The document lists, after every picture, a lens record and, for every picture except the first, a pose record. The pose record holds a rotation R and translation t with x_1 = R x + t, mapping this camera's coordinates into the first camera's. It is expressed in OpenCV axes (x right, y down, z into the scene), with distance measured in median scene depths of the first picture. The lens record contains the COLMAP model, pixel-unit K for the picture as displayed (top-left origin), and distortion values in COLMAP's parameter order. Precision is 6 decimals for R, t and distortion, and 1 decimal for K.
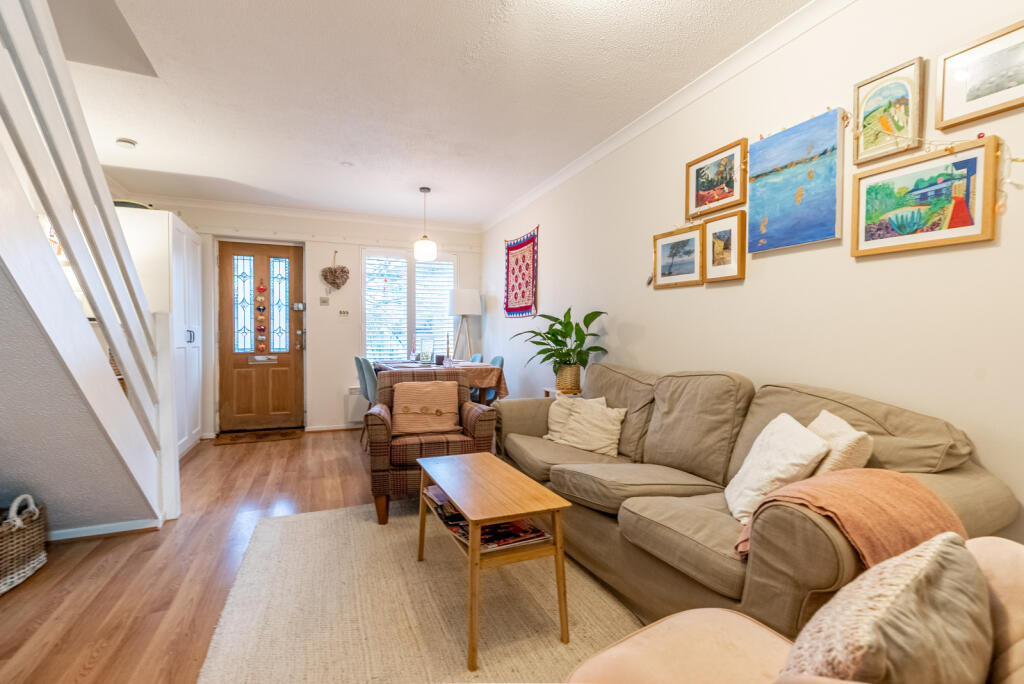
lens RADIAL K [[470.0, 0, 513.4], [0, 470.0, 341.3], [0, 0, 1]] dist [-0.002123, 0.000351]
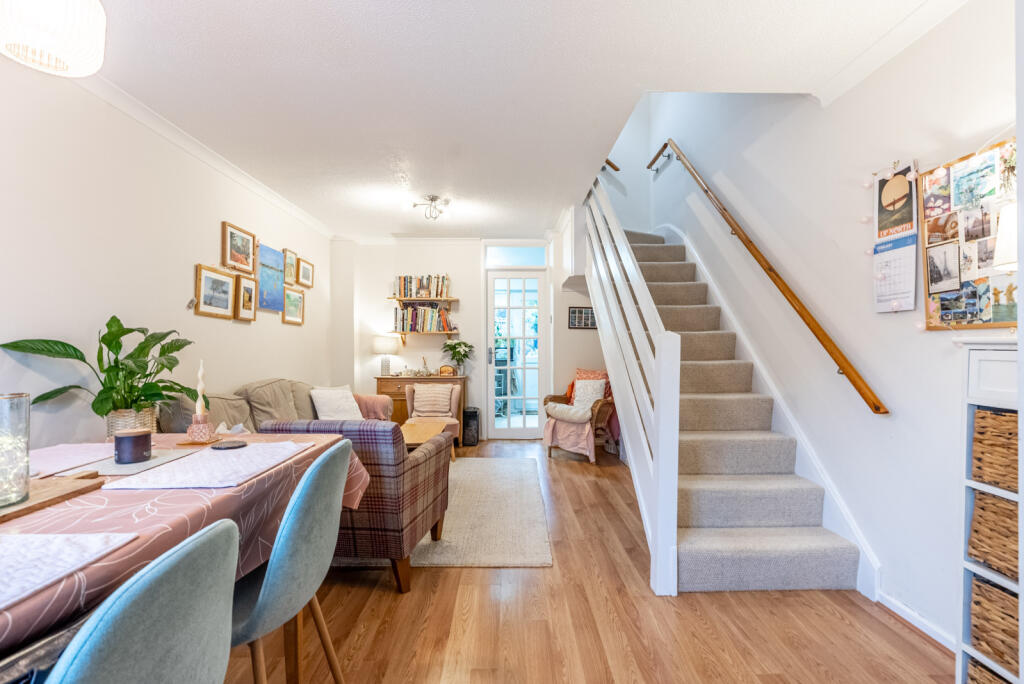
lens RADIAL K [[470.0, 0, 511.7], [0, 470.0, 345.6], [0, 0, 1]] dist [-0.002123, 0.000351]
pose [[-0.926772, -0.000982, 0.375623, -0.820810], [0.002889, 0.999948, 0.009743, -0.055819], [-0.375613, 0.010115, -0.926721, 1.896372]]
